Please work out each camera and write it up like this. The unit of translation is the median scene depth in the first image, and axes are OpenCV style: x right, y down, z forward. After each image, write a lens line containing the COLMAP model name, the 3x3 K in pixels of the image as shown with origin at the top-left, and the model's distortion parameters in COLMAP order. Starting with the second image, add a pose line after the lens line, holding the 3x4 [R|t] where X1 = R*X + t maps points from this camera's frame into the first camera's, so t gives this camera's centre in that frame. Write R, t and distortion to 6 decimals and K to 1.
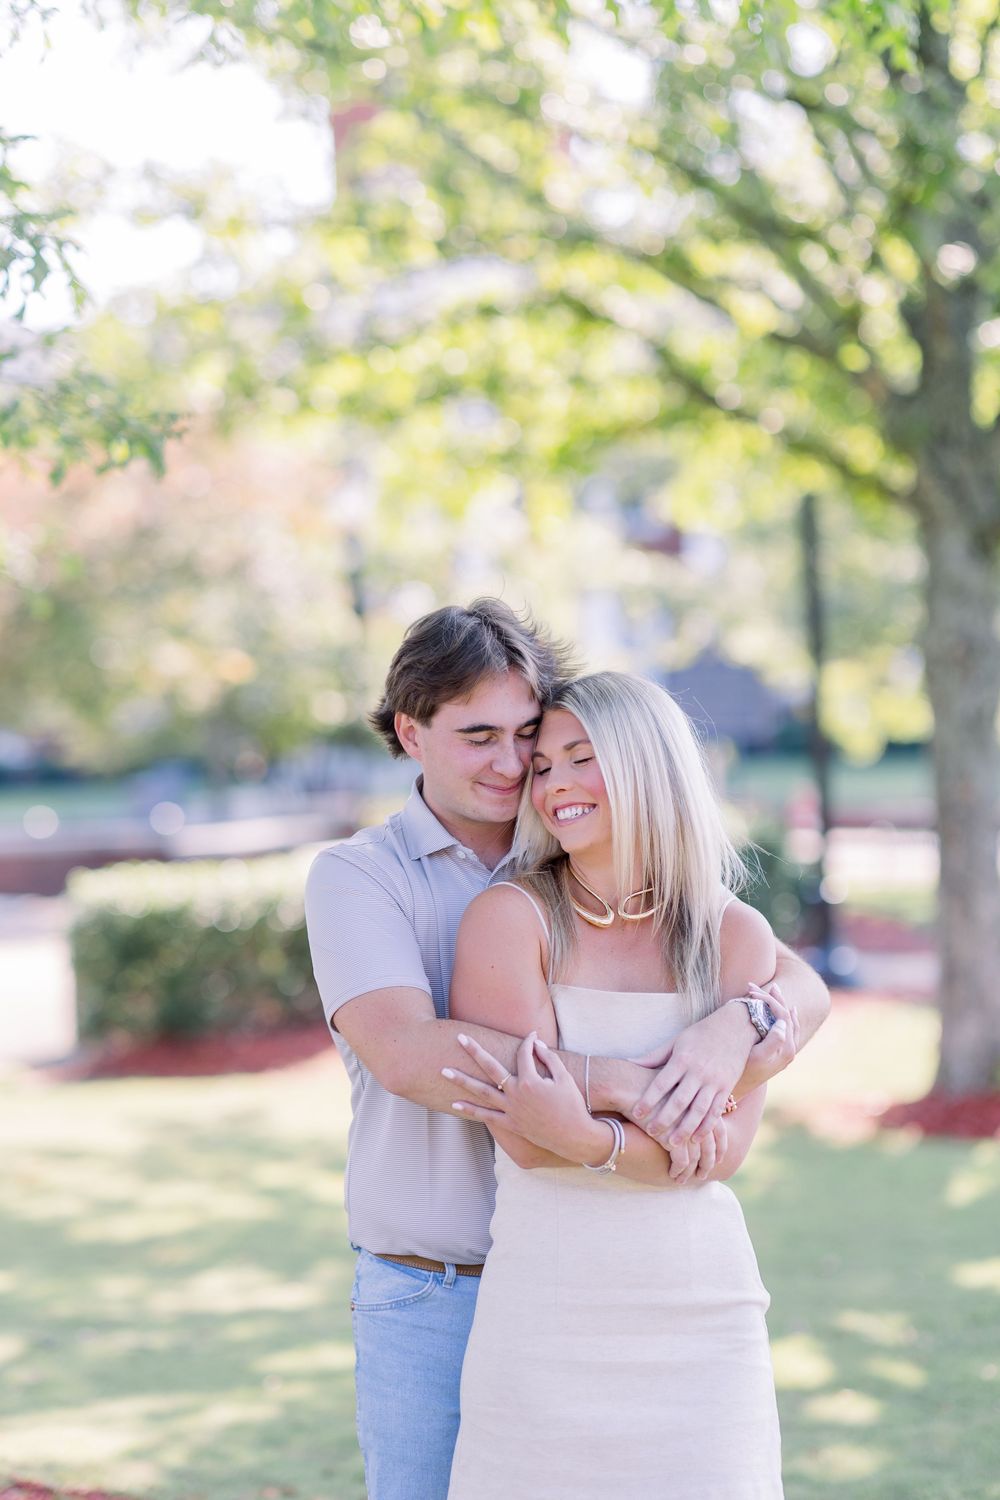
lens RADIAL K [[8745.6, 0, 500.1], [0, 8745.6, 750.1], [0, 0, 1]] dist [0.006012, 0.000000]
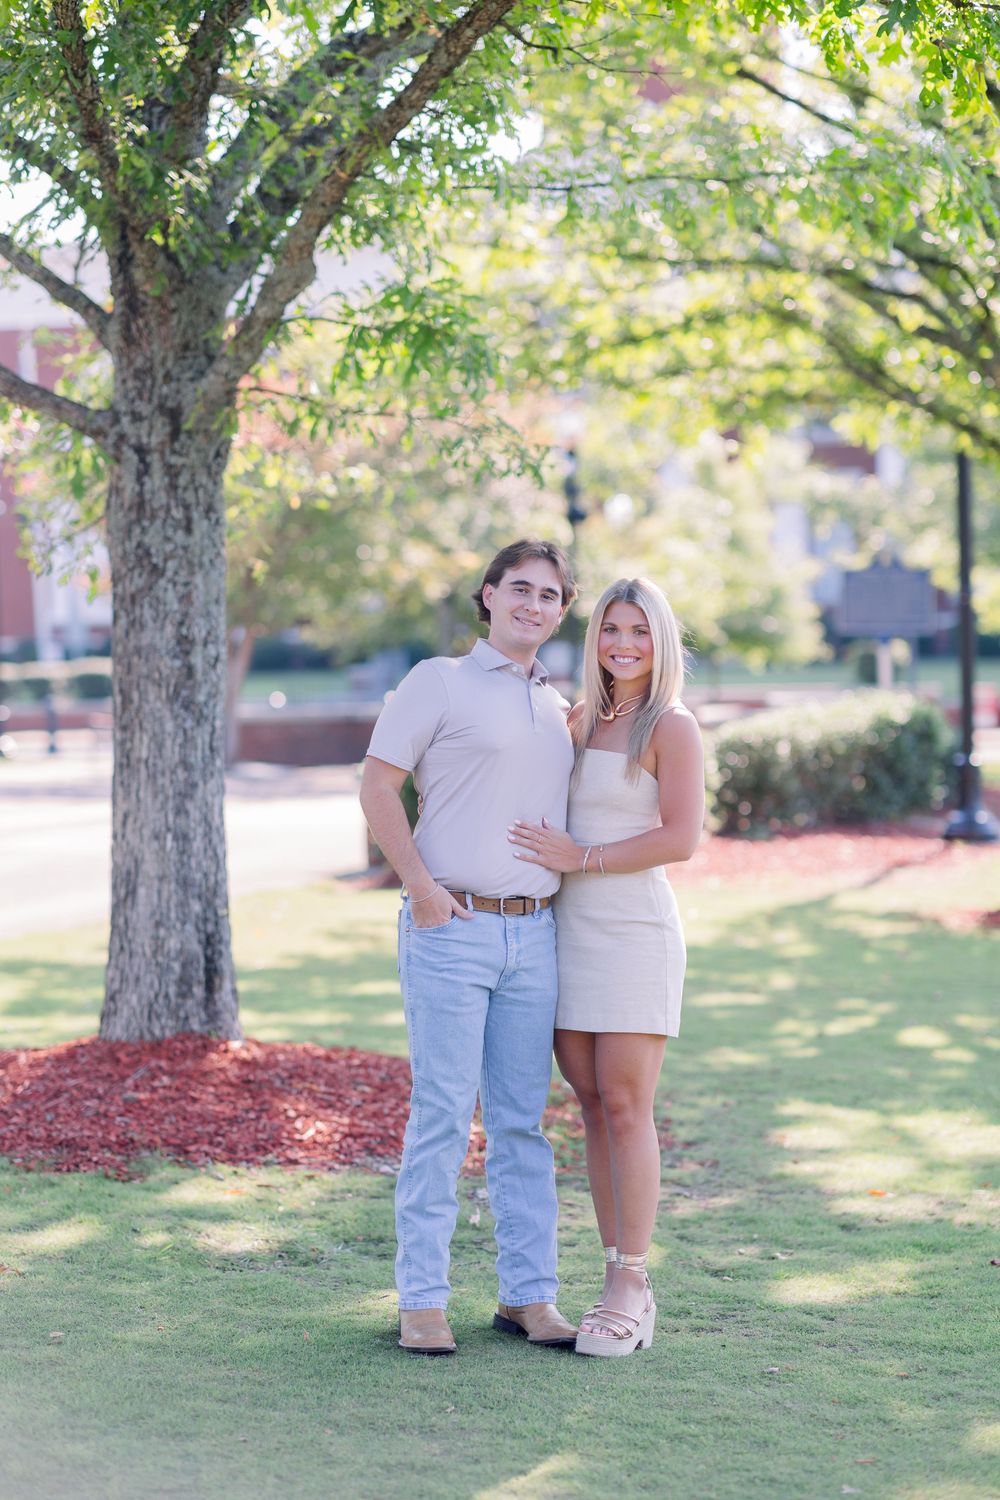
lens RADIAL K [[8745.6, 0, 499.8], [0, 8745.6, 749.8], [0, 0, 1]] dist [0.006012, 0.000000]
pose [[0.999605, 0.019022, -0.020701, -0.004212], [-0.018756, 0.999740, 0.012944, -0.000775], [0.020942, -0.012550, 0.999702, -0.288355]]
